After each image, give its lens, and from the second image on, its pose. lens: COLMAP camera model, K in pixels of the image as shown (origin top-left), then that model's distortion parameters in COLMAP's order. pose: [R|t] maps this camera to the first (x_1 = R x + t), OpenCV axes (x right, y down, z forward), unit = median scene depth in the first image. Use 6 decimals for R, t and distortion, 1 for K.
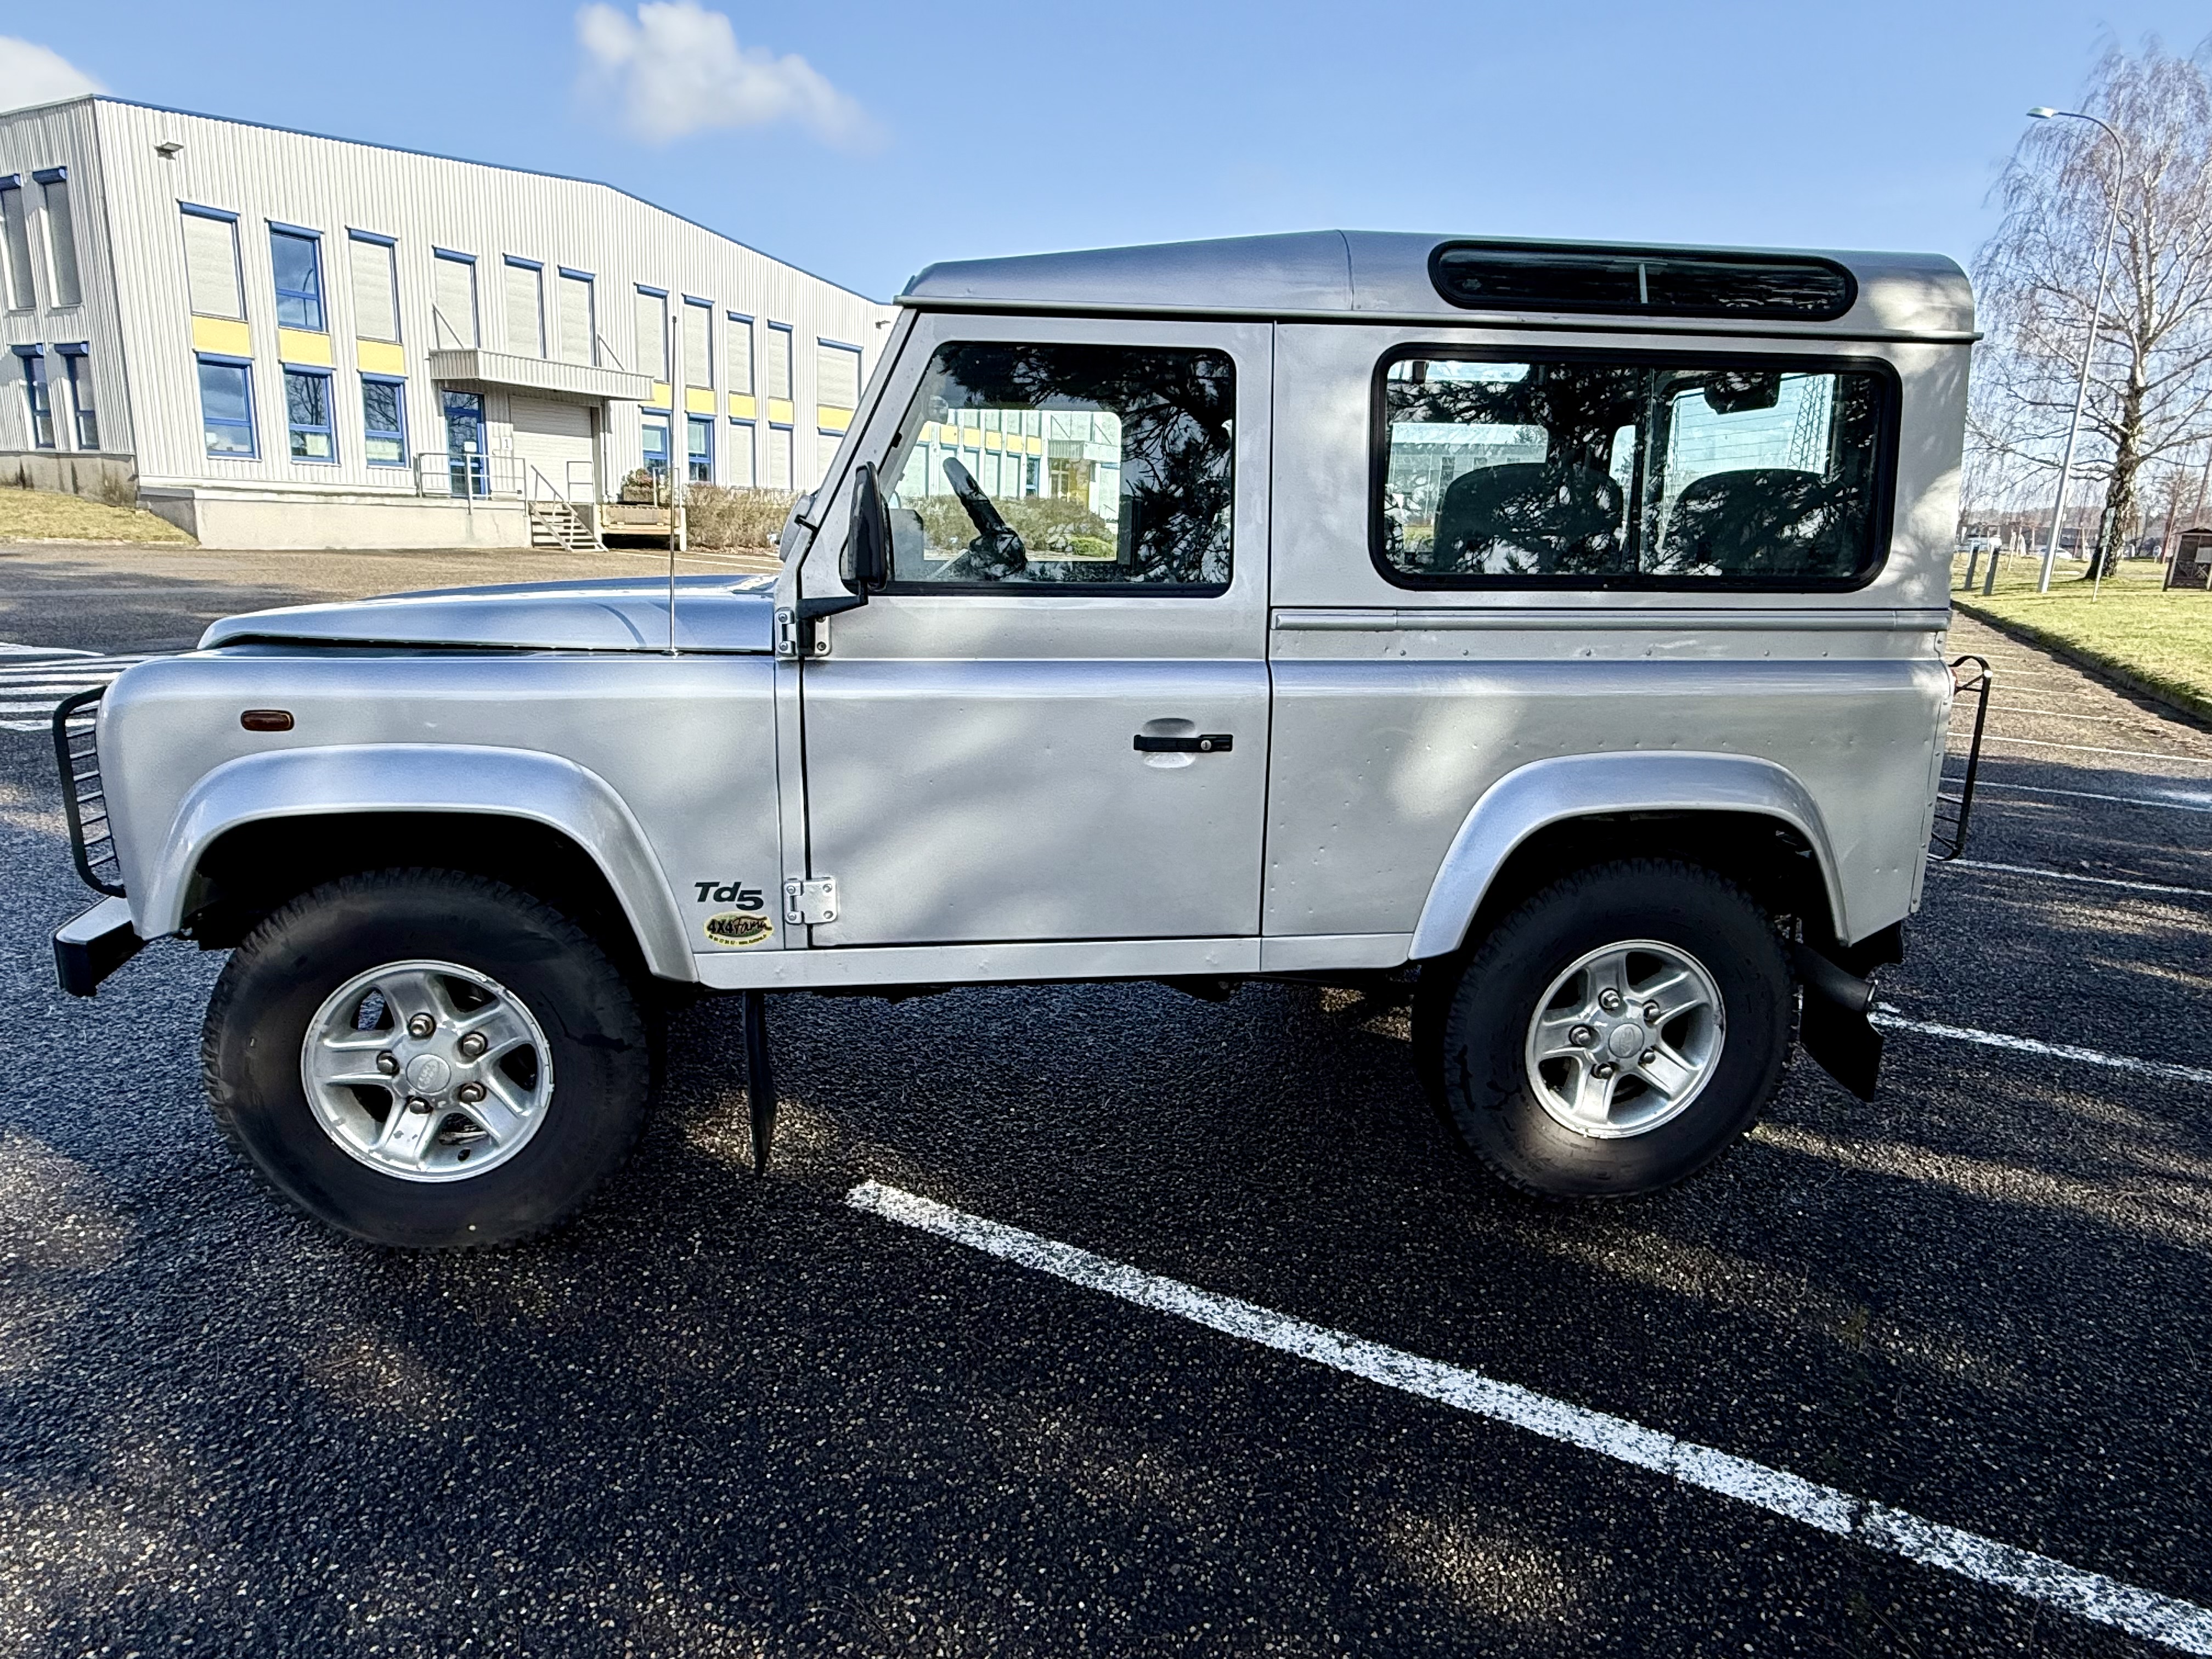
lens RADIAL K [[1314.9, 0, 1093.8], [0, 1314.9, 835.7], [0, 0, 1]] dist [-0.003315, 0.003605]
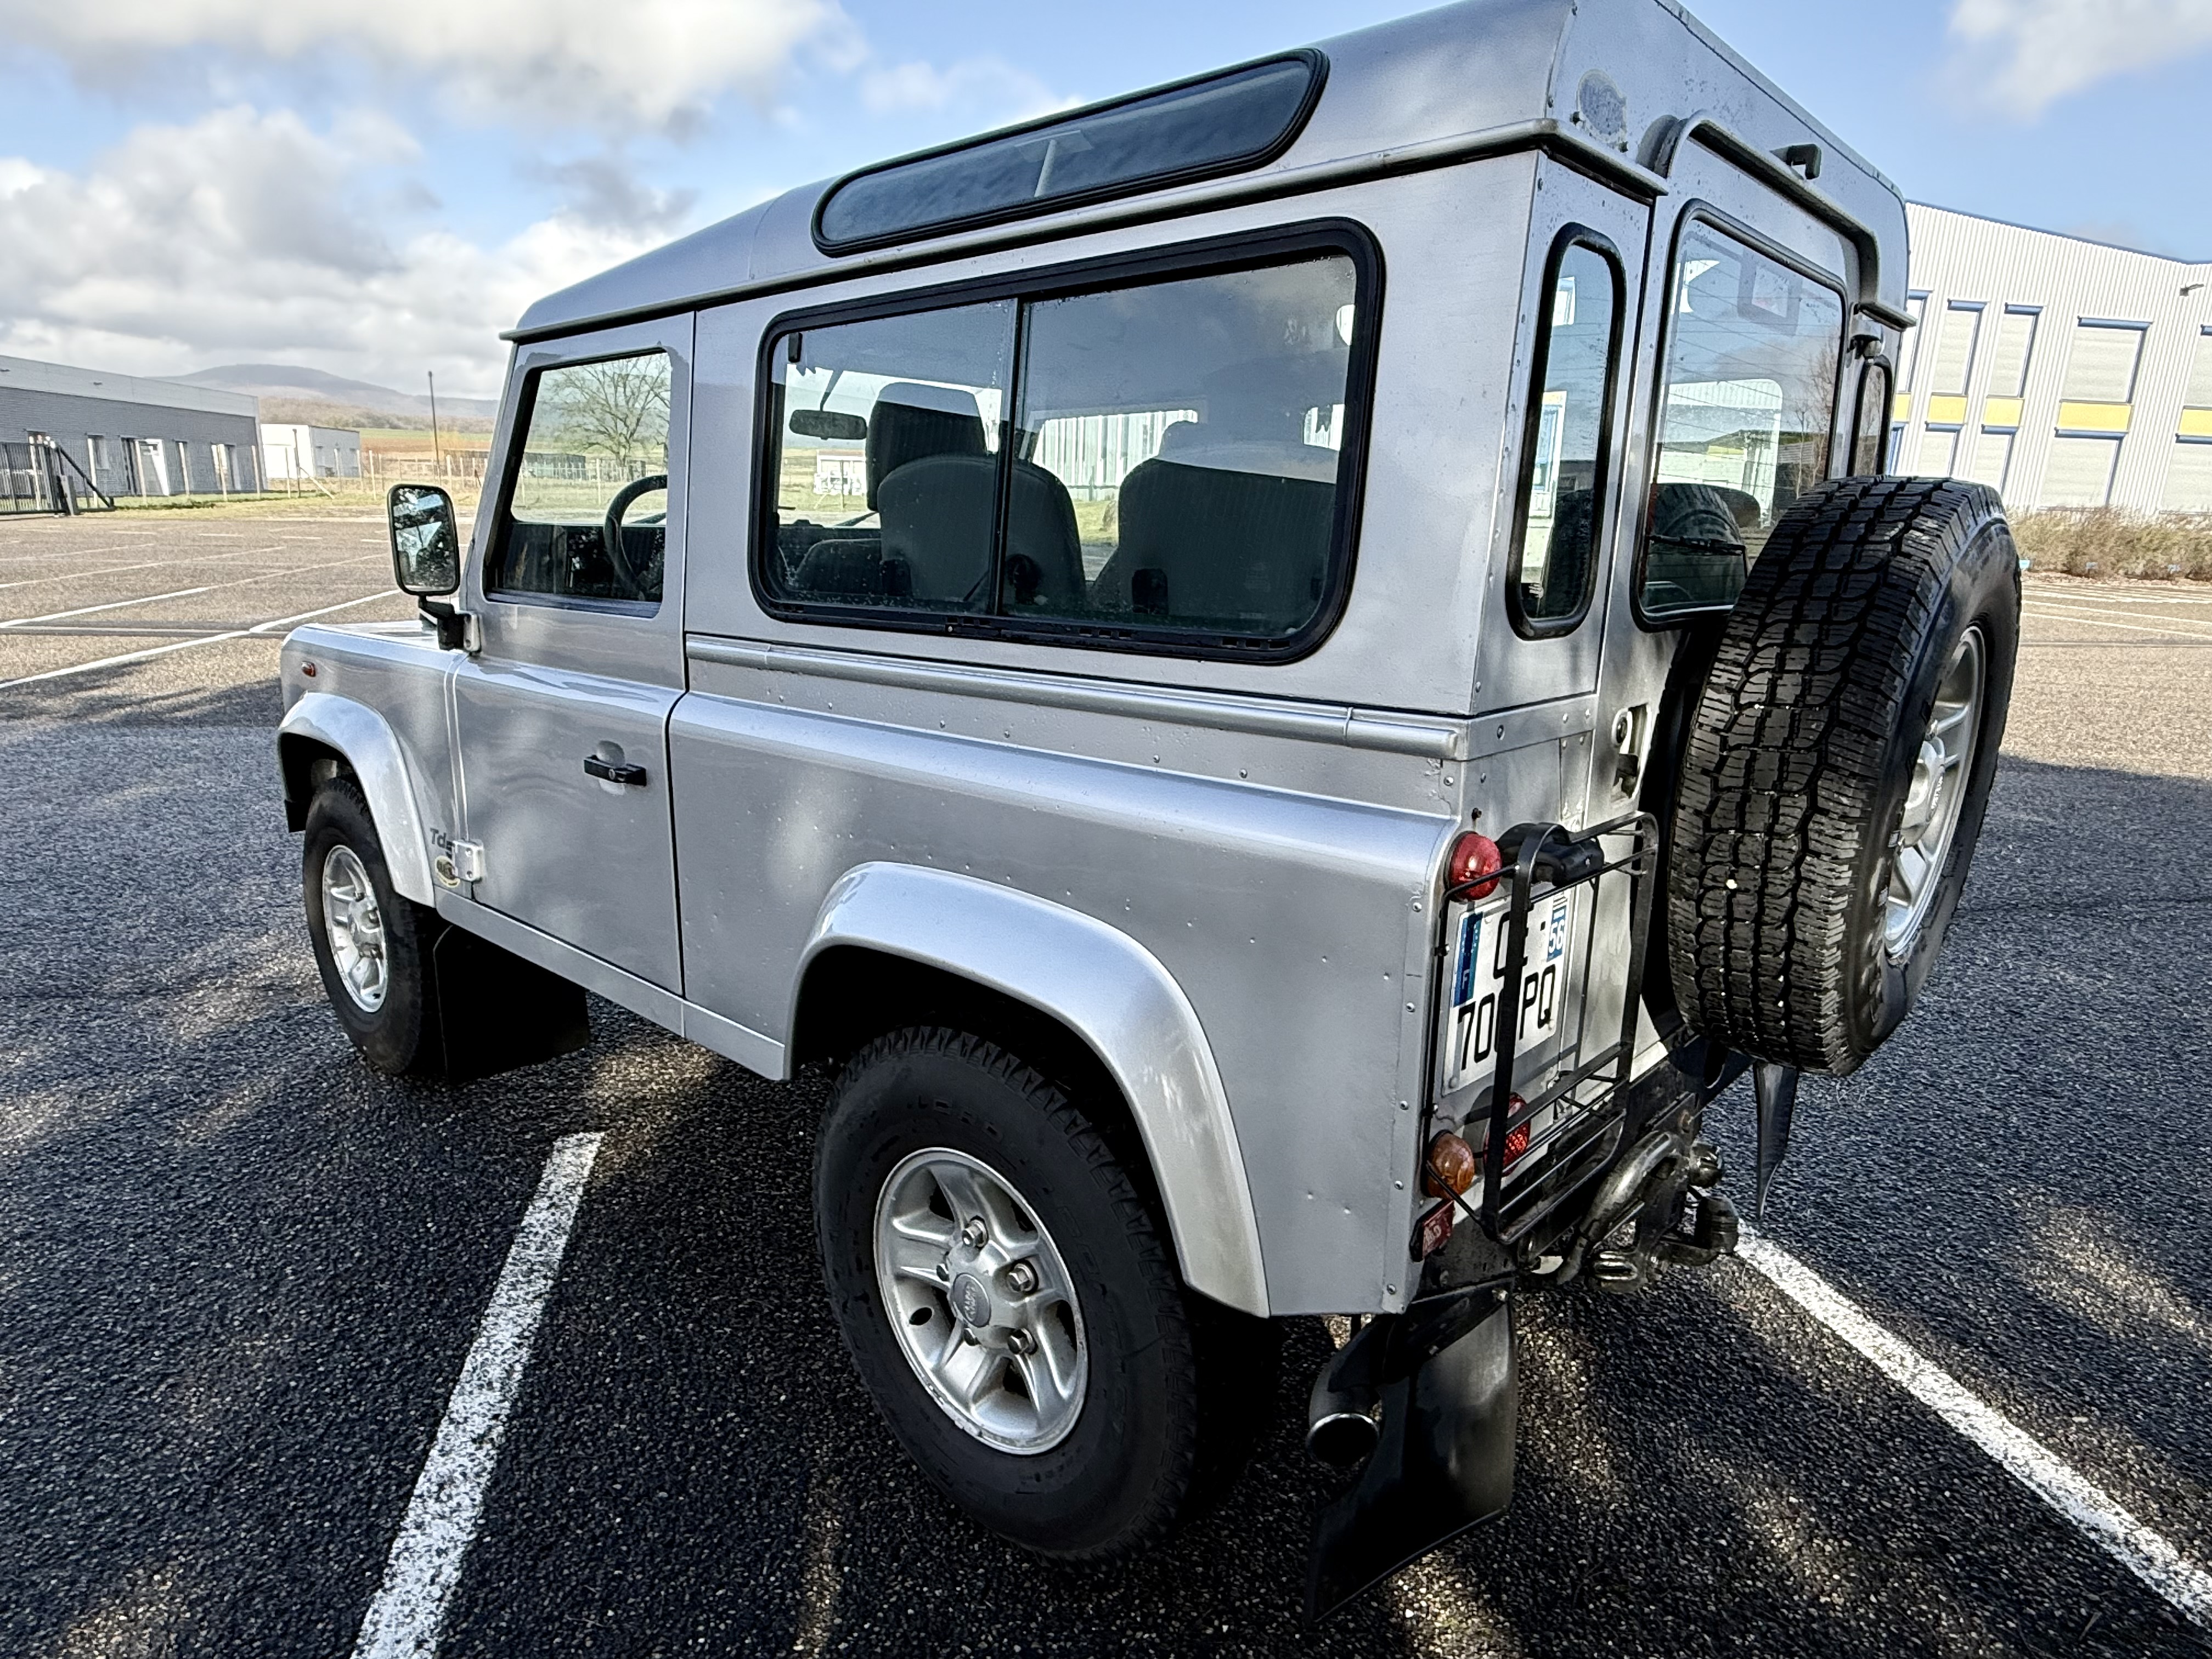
lens RADIAL K [[1314.9, 0, 1084.4], [0, 1314.9, 838.6], [0, 0, 1]] dist [-0.003315, 0.003605]
pose [[0.640604, 0.171627, -0.748445, 1.009303], [-0.181675, 0.980904, 0.069435, -0.150346], [0.746070, 0.091494, 0.659552, 0.638934]]
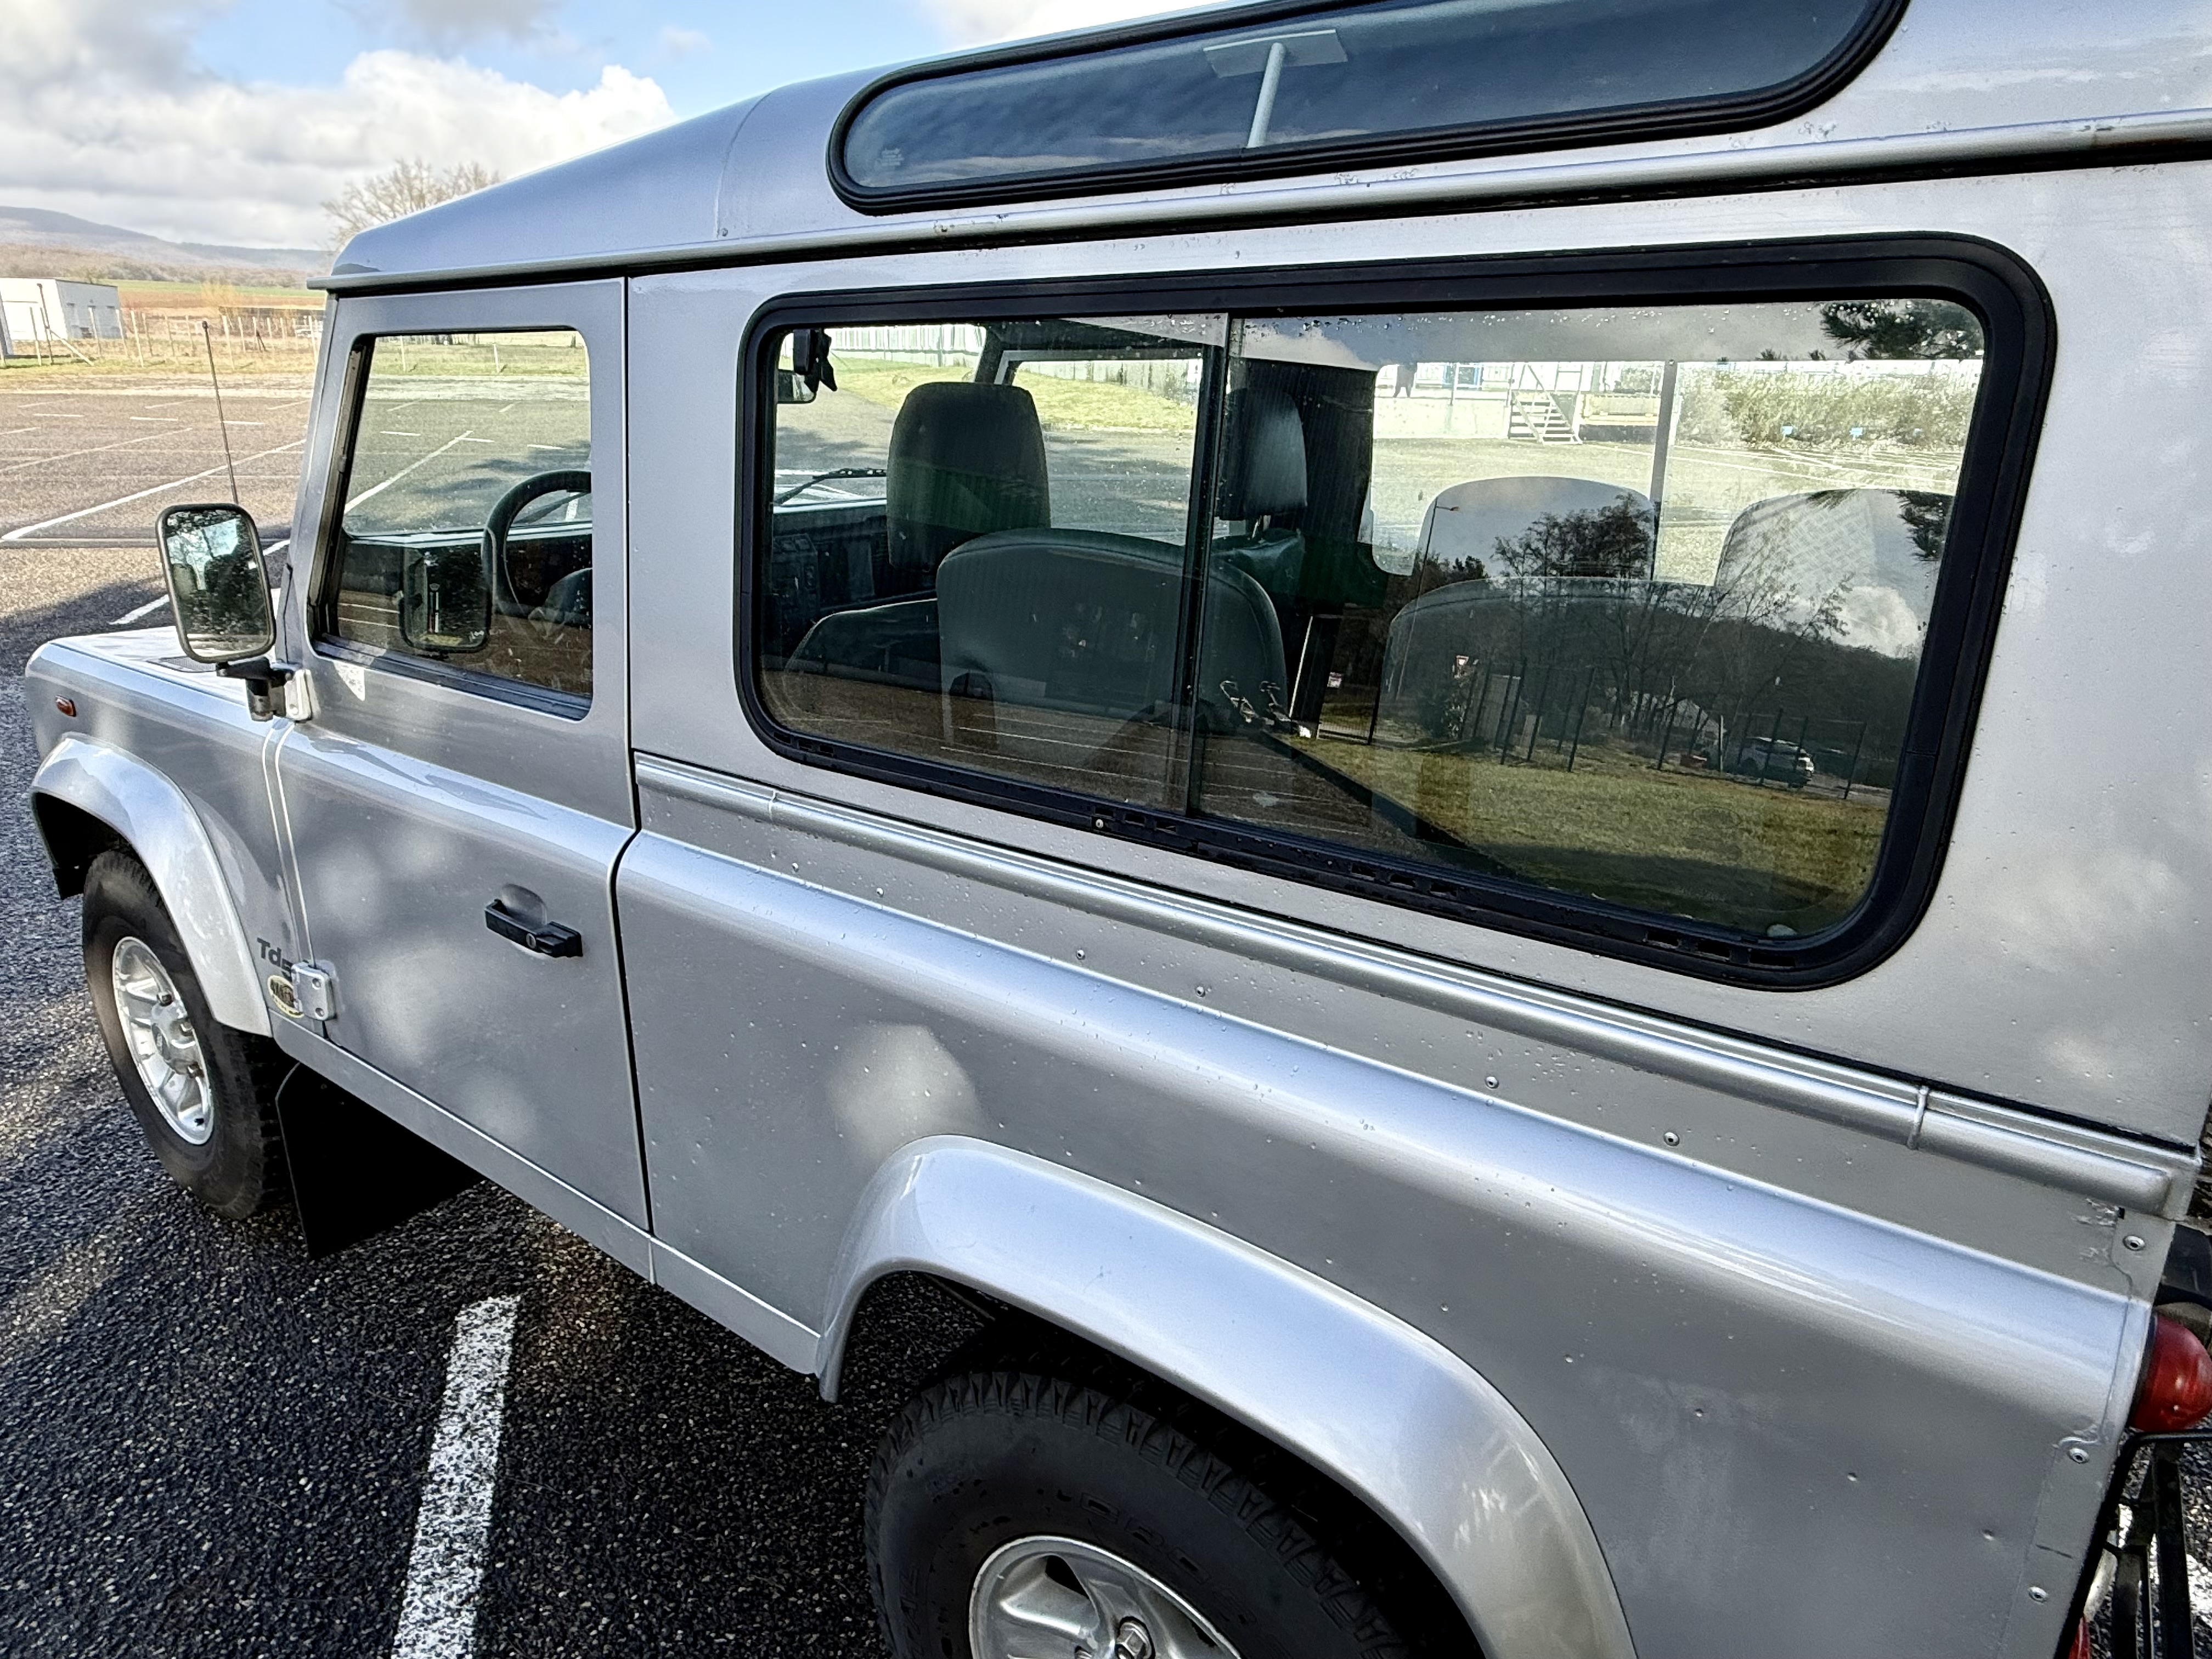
lens RADIAL K [[1314.9, 0, 1077.5], [0, 1314.9, 824.7], [0, 0, 1]] dist [-0.003315, 0.003605]
pose [[0.720375, 0.211223, -0.660639, 0.708165], [-0.159933, 0.977418, 0.138112, -0.261868], [0.674893, 0.006166, 0.737890, 0.698331]]
